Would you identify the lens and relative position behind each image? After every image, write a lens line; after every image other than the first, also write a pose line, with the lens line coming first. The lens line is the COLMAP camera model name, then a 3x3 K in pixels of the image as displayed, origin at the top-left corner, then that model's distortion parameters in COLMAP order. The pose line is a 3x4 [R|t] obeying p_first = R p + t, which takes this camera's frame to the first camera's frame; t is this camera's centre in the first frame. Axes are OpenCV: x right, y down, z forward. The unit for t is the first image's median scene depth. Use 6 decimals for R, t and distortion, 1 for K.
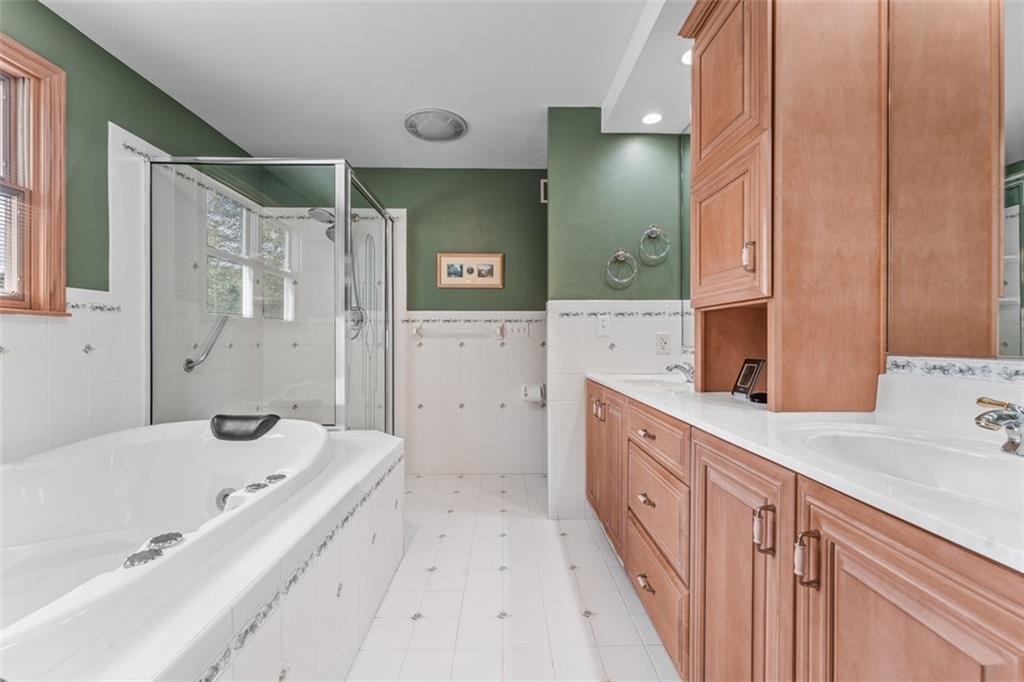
lens RADIAL K [[413.9, 0, 522.4], [0, 413.9, 337.9], [0, 0, 1]] dist [0.001860, -0.001141]
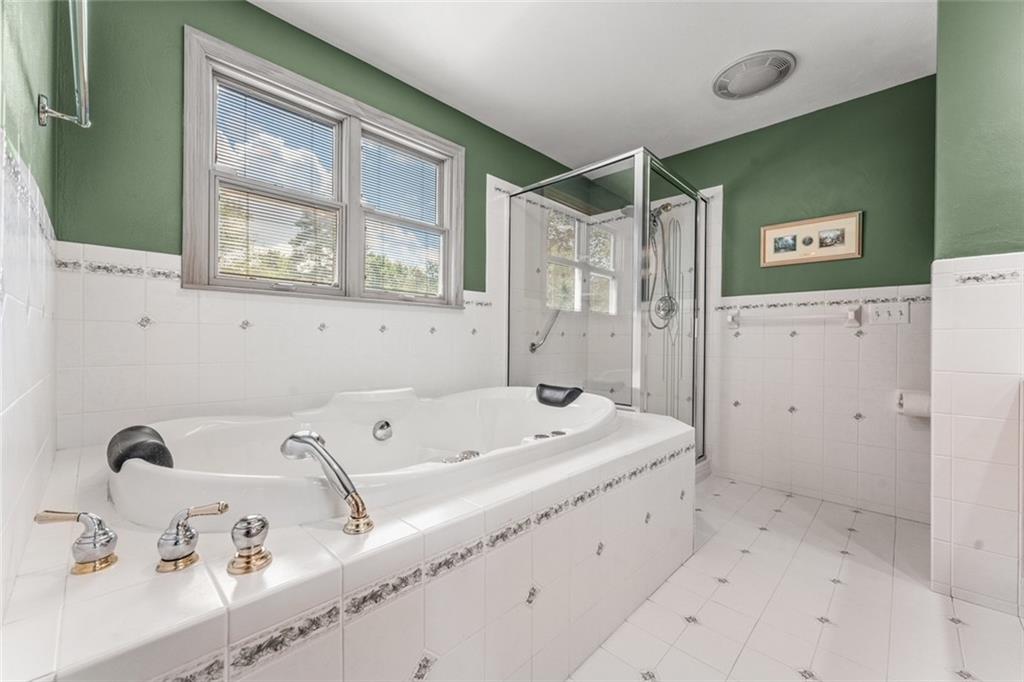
lens RADIAL K [[413.9, 0, 515.7], [0, 413.9, 341.5], [0, 0, 1]] dist [0.001860, -0.001141]
pose [[0.694105, 0.002913, -0.719868, 0.073344], [-0.004032, 0.999992, 0.000159, 0.040381], [0.719863, 0.002792, 0.694111, 0.057349]]
